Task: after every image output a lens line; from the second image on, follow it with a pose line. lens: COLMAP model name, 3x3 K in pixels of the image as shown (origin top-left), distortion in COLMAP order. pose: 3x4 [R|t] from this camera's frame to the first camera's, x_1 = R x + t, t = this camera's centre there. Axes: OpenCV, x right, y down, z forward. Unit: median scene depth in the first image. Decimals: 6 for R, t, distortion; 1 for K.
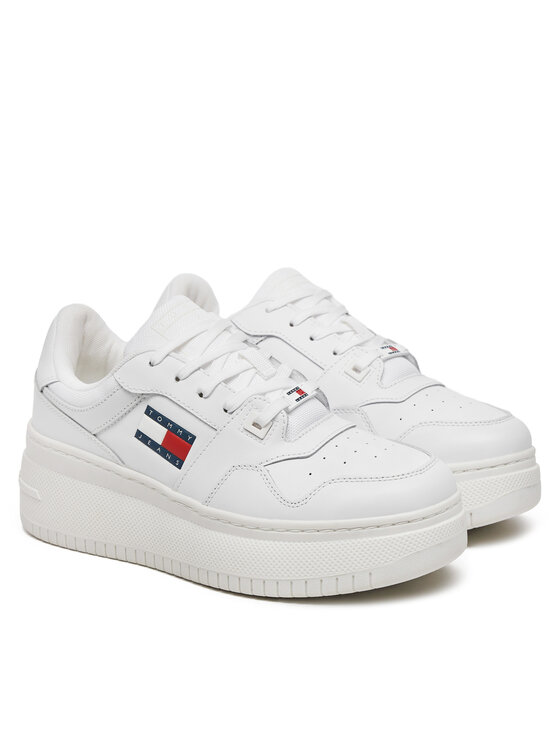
lens RADIAL K [[1818.5, 0, 280.0], [0, 1818.5, 373.0], [0, 0, 1]] dist [-0.016115, -0.026450]
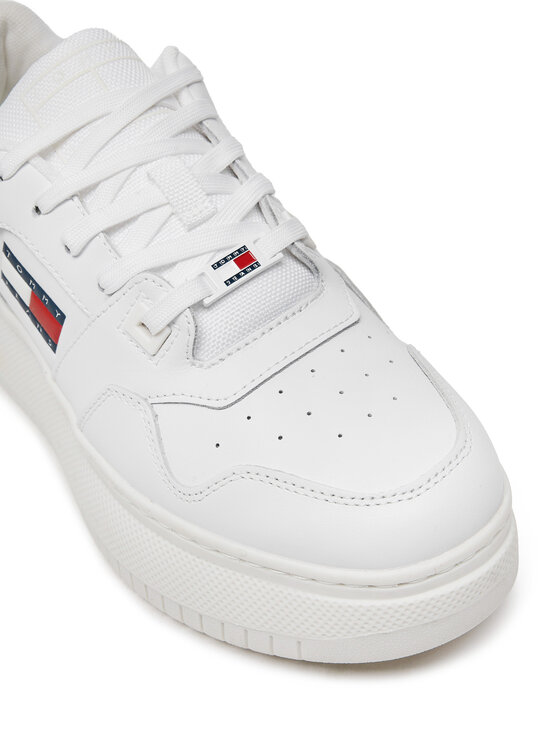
lens RADIAL K [[1073.8, 0, 280.0], [0, 1073.8, 373.0], [0, 0, 1]] dist [0.009775, 0.004639]
pose [[0.955454, 0.160837, -0.247464, 0.106434], [-0.035968, 0.895671, 0.443260, -0.102391], [0.292939, -0.414614, 0.861558, 0.714405]]
